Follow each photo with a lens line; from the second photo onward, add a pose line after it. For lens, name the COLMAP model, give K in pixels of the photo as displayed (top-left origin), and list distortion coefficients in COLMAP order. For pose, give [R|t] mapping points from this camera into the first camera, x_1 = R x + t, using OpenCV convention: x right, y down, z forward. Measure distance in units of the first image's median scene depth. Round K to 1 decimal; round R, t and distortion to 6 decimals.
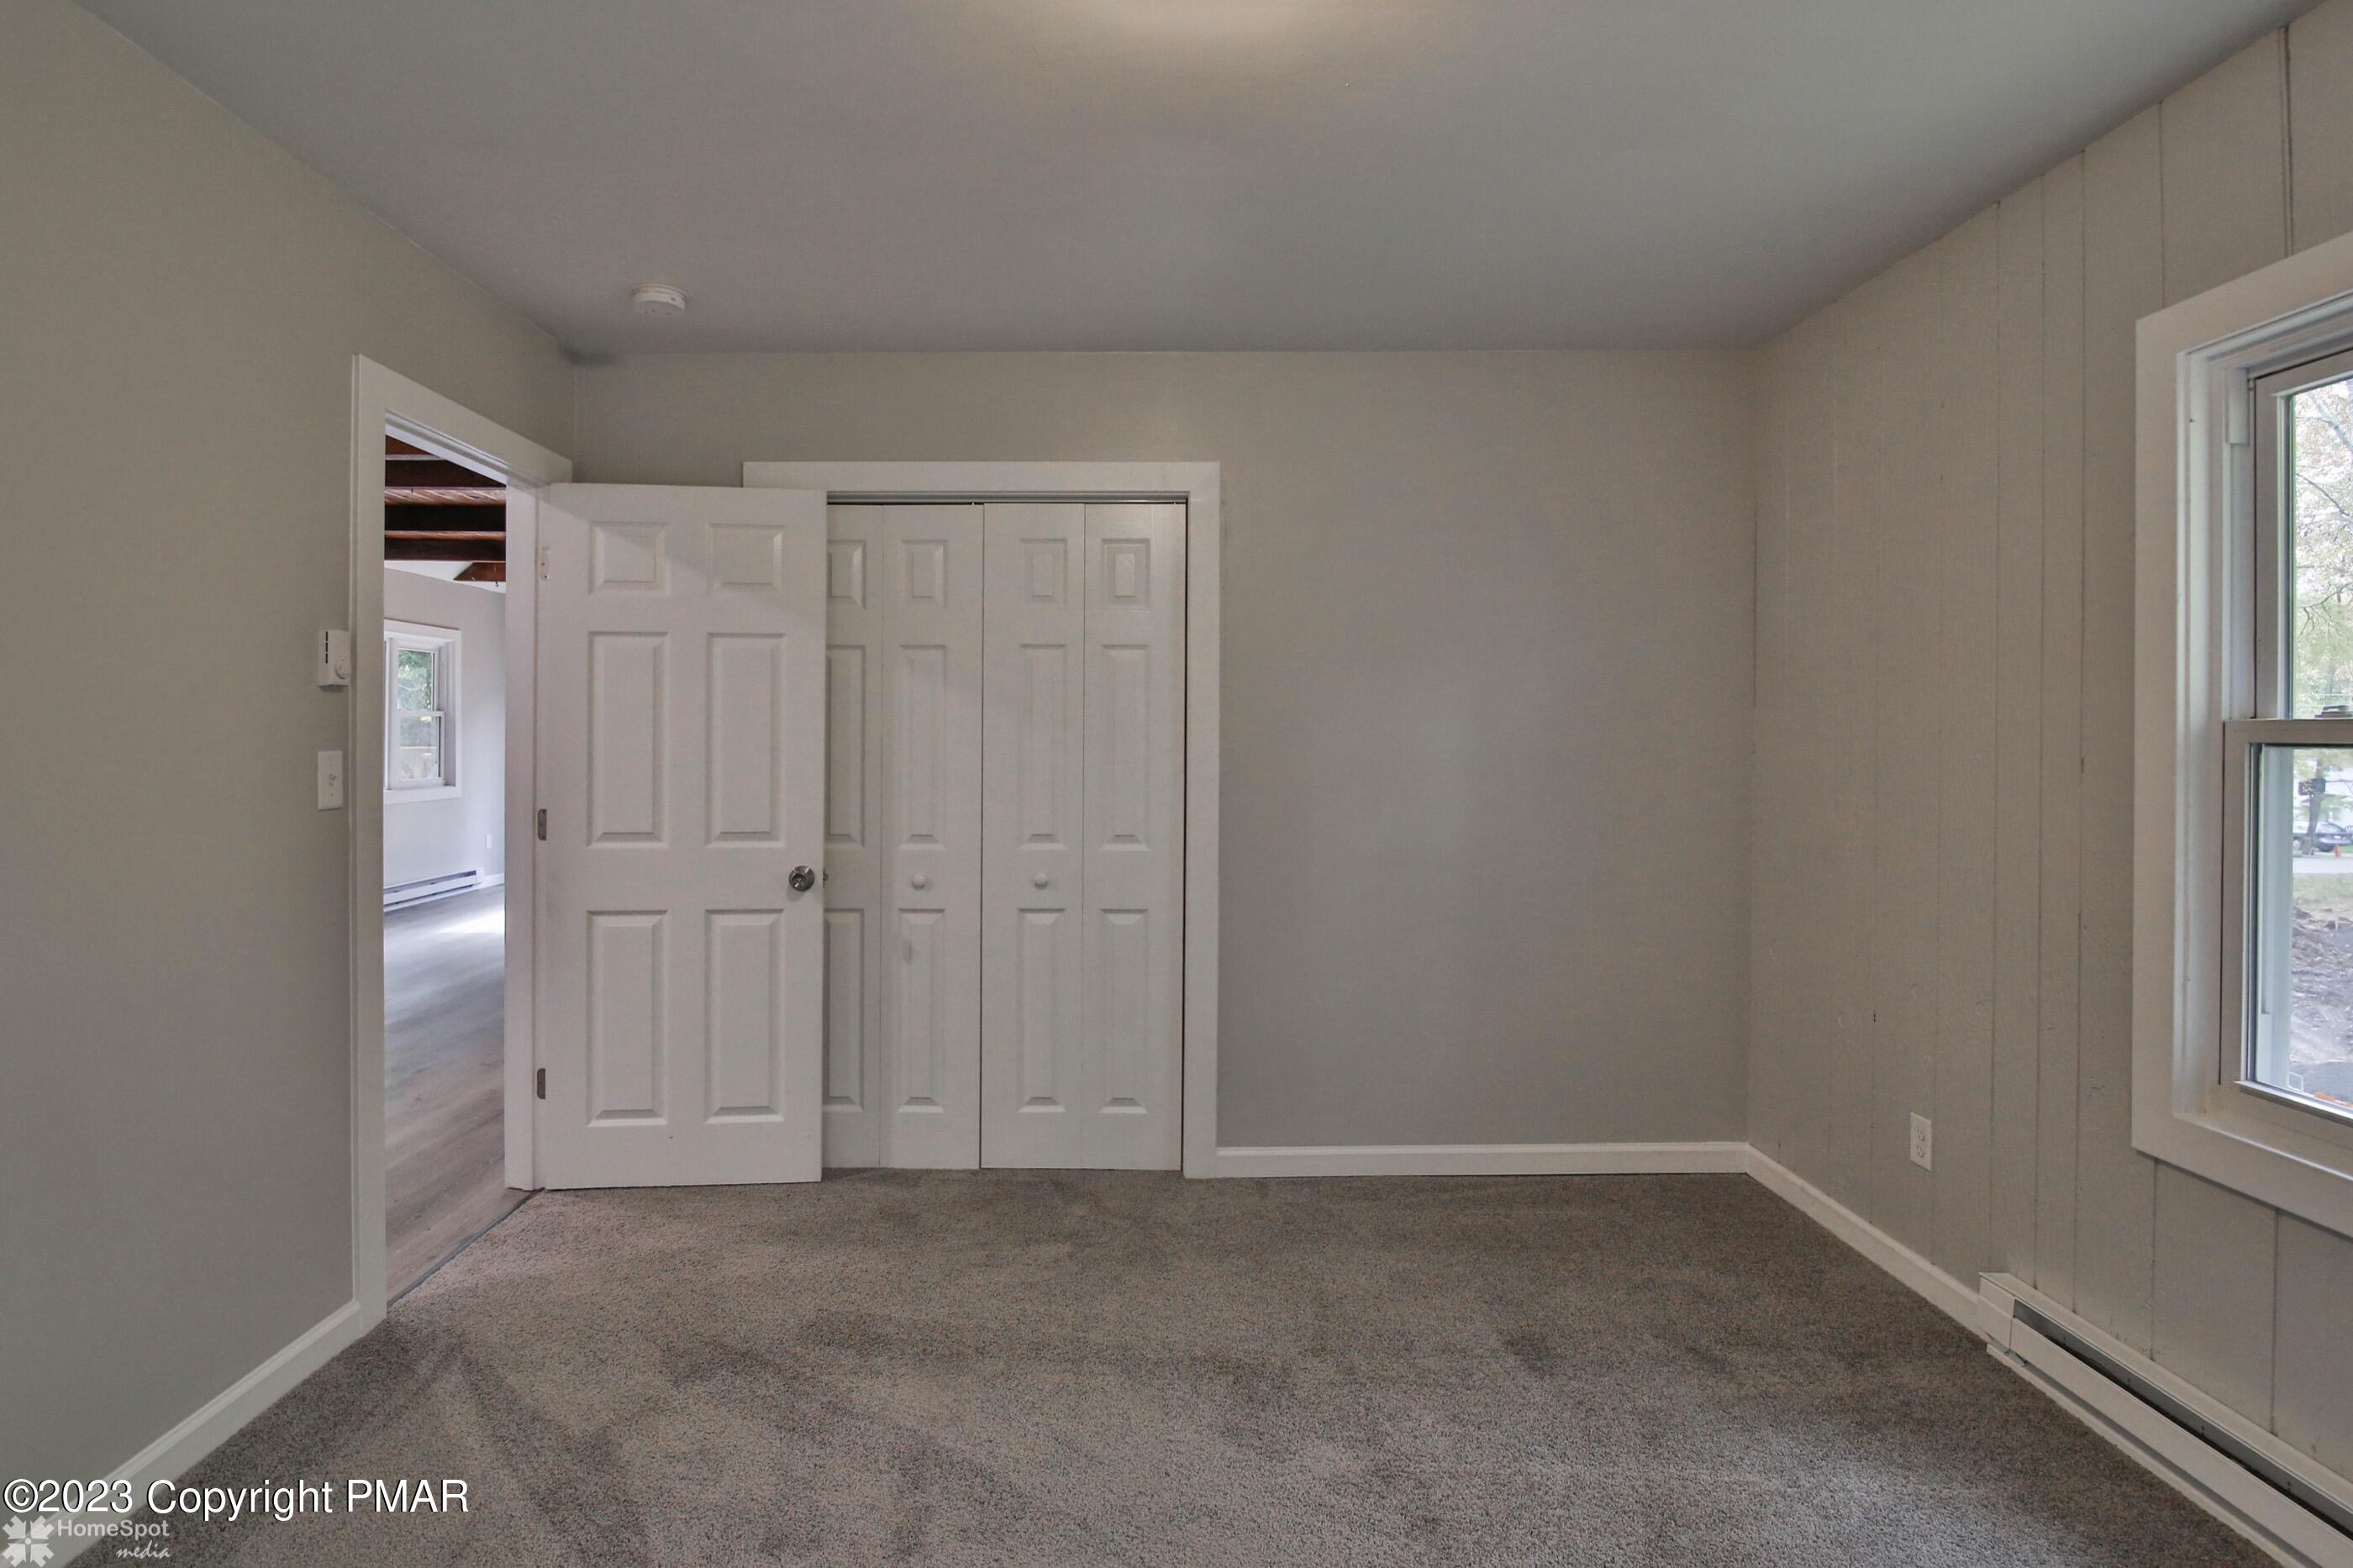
lens RADIAL K [[1167.9, 0, 1137.1], [0, 1167.9, 741.0], [0, 0, 1]] dist [-0.020298, -0.001175]
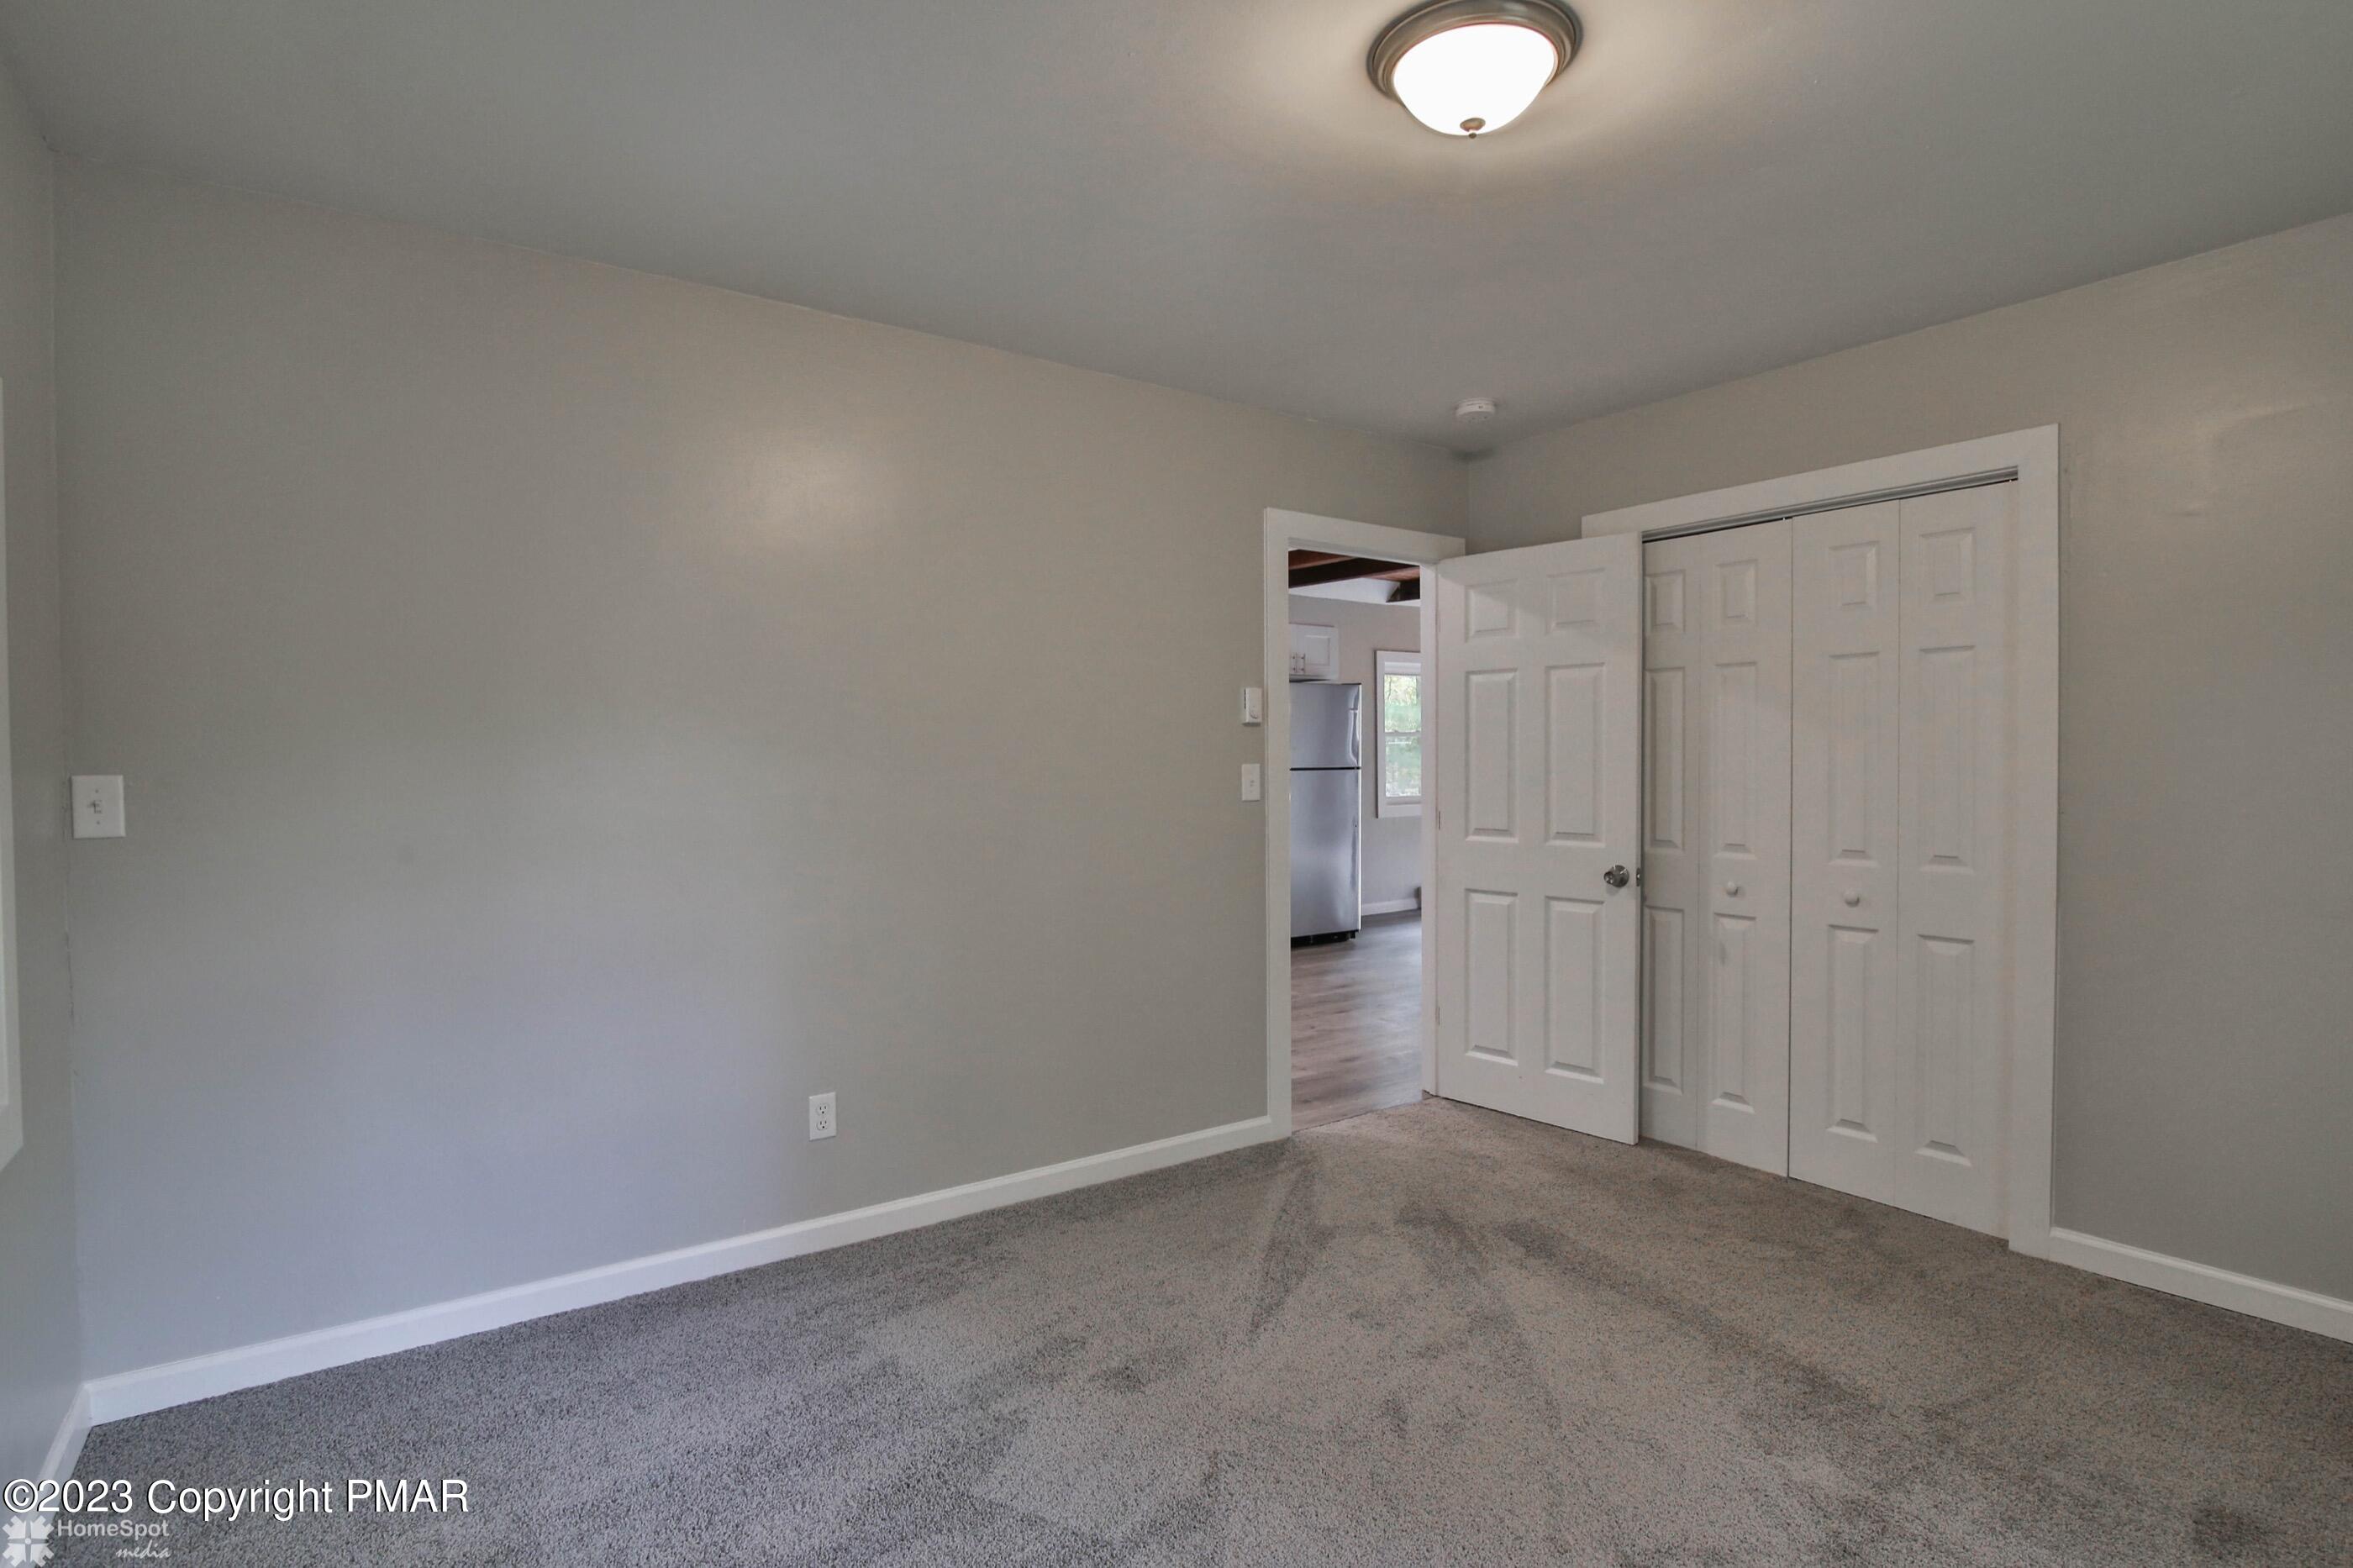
lens RADIAL K [[1170.1, 0, 1203.4], [0, 1170.1, 770.3], [0, 0, 1]] dist [-0.019803, 0.000246]
pose [[0.594357, 0.002866, -0.804196, 0.391544], [0.007162, 0.999935, 0.008857, 0.001488], [0.804169, -0.011024, 0.594298, -0.004760]]
